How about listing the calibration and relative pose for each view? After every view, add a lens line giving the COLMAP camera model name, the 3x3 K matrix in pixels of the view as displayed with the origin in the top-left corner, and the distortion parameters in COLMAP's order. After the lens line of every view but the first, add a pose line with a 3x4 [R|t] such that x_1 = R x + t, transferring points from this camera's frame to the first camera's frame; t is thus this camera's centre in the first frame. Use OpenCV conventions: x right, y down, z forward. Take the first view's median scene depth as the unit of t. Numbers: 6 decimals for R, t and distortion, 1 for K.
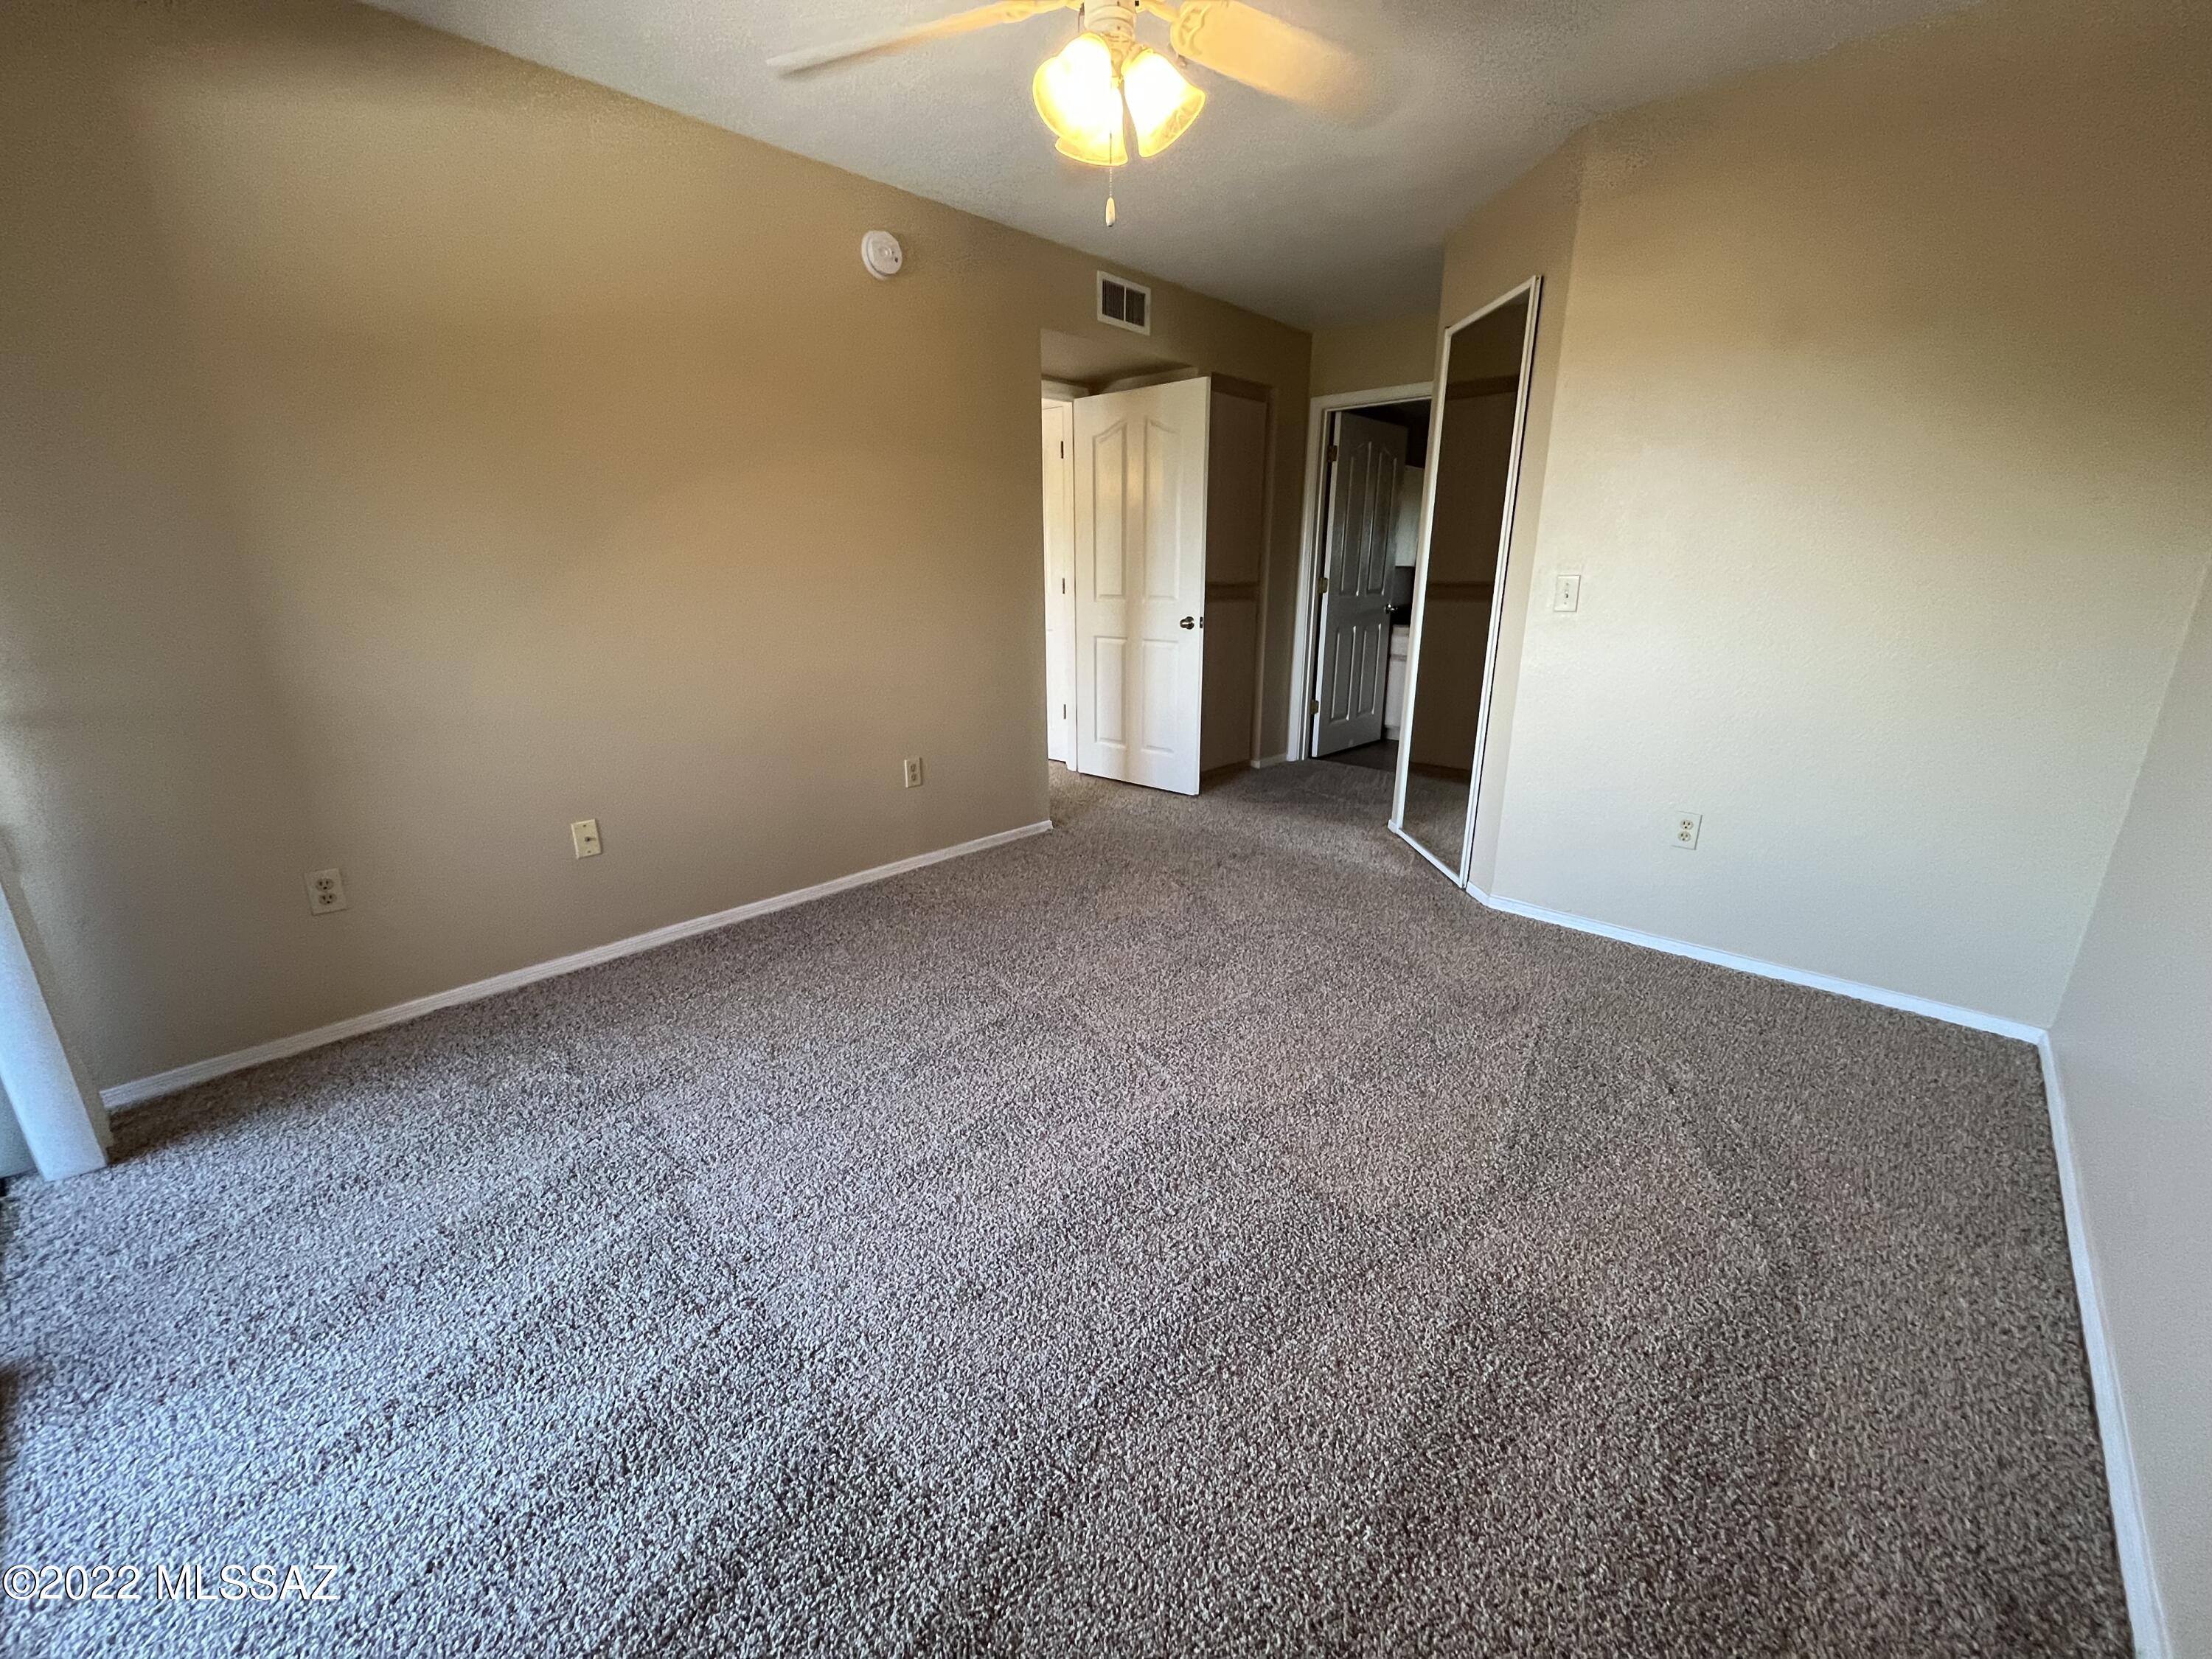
lens RADIAL K [[895.2, 0, 1098.7], [0, 895.2, 824.5], [0, 0, 1]] dist [-0.002103, 0.000653]
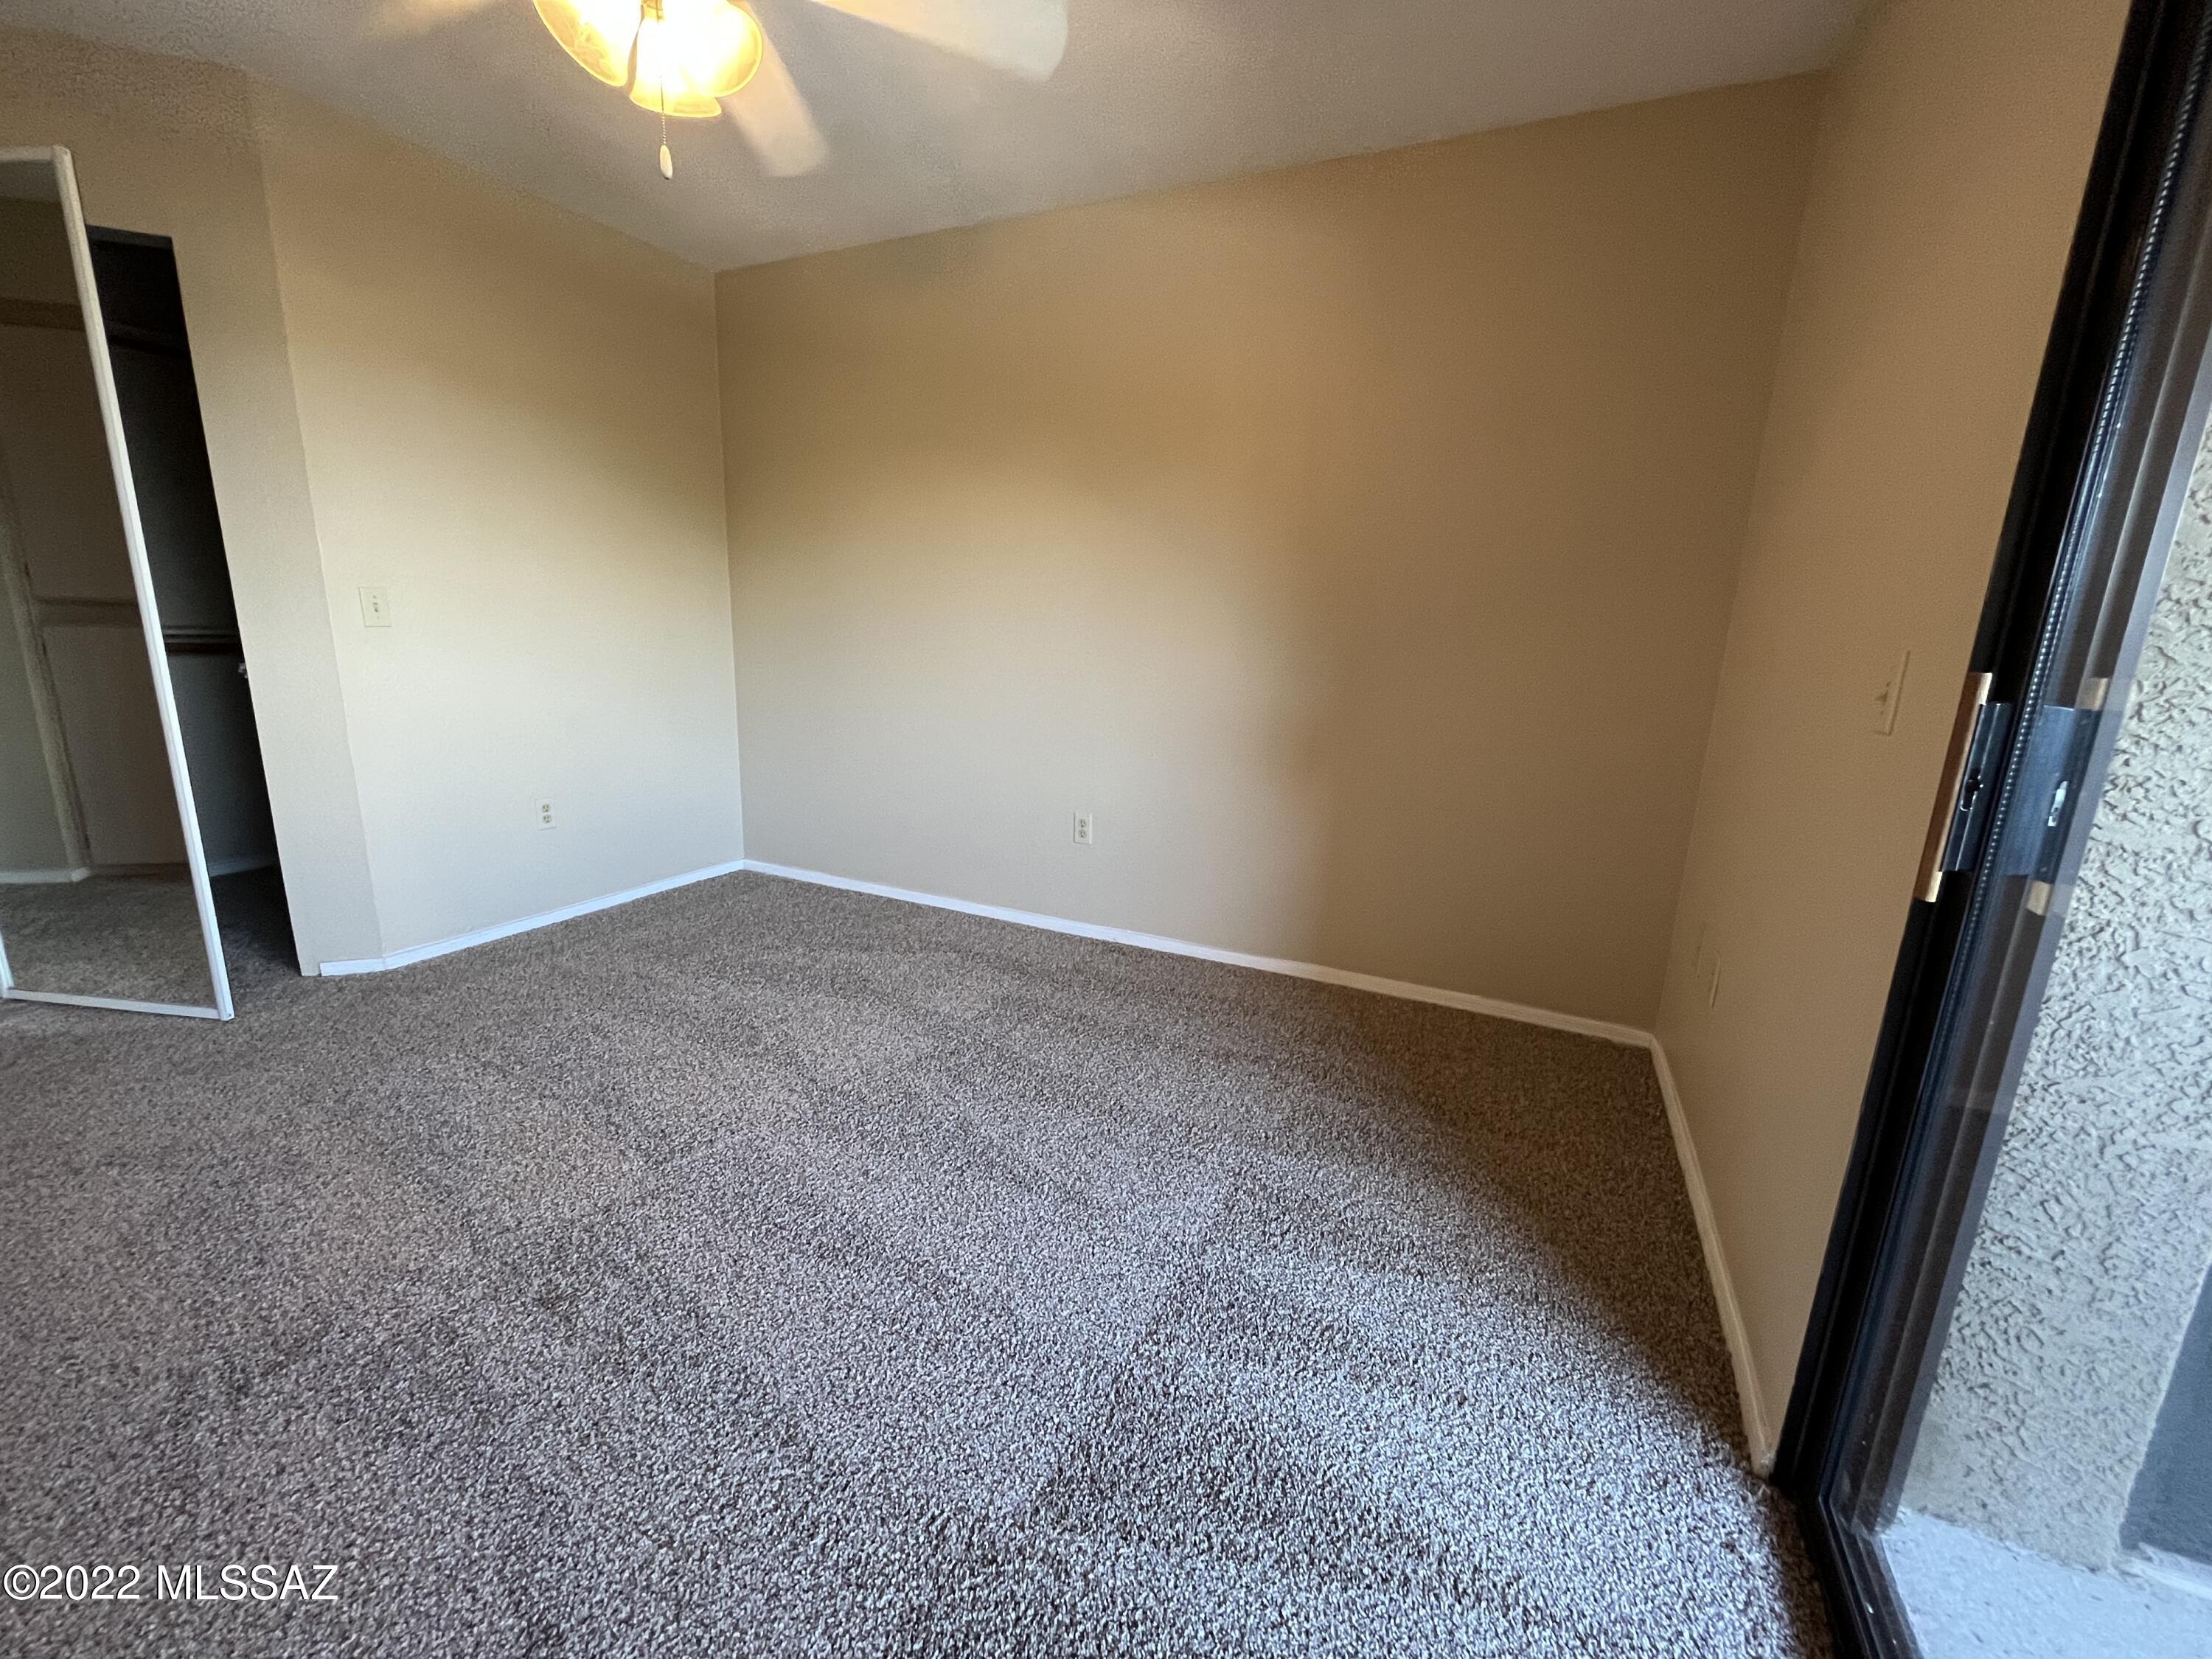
lens RADIAL K [[895.7, 0, 1098.8], [0, 895.7, 824.4], [0, 0, 1]] dist [-0.000212, -0.000174]
pose [[-0.285829, -0.219810, 0.932730, -1.132654], [0.243027, 0.924889, 0.292436, -0.262602], [-0.926952, 0.310265, -0.210940, 1.067286]]
